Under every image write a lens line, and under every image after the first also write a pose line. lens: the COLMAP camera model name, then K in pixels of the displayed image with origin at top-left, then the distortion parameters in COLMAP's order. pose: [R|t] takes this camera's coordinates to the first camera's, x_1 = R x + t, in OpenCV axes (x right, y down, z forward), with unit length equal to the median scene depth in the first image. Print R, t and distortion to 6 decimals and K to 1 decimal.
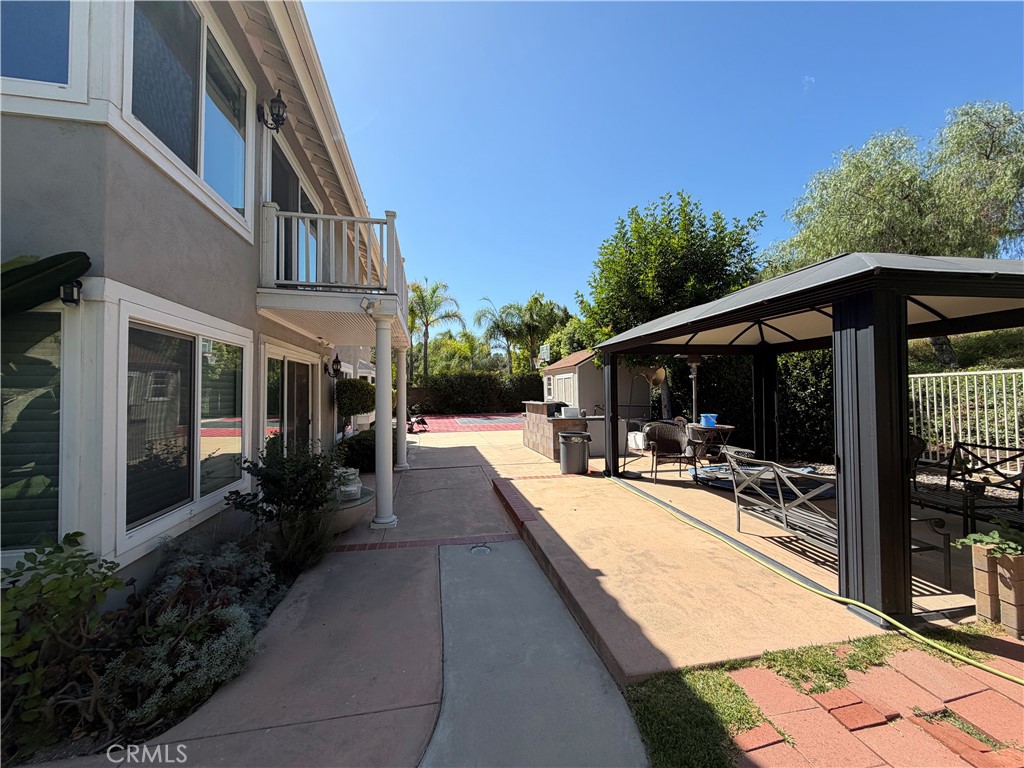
lens RADIAL K [[407.4, 0, 509.2], [0, 407.4, 385.5], [0, 0, 1]] dist [-0.000920, -0.000198]
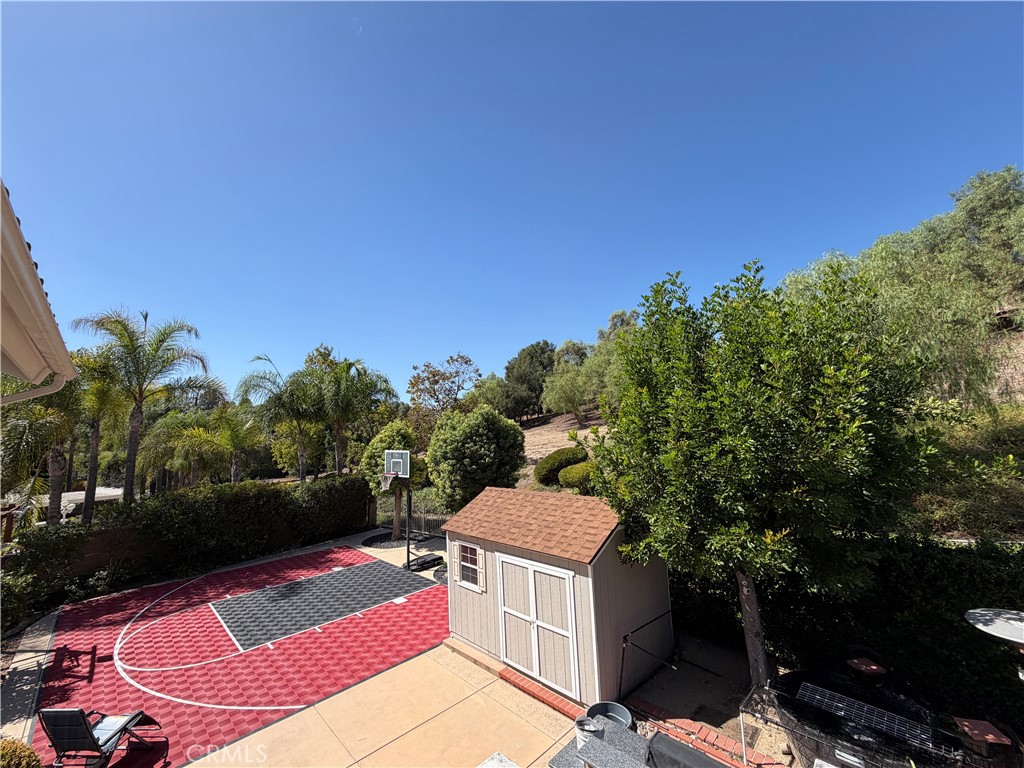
lens RADIAL K [[407.4, 0, 510.0], [0, 407.4, 384.1], [0, 0, 1]] dist [-0.000920, -0.000198]
pose [[0.834414, 0.049328, 0.548927, -0.337259], [0.020720, 0.992475, -0.120683, -0.347418], [-0.550749, 0.112073, 0.827113, 1.029056]]
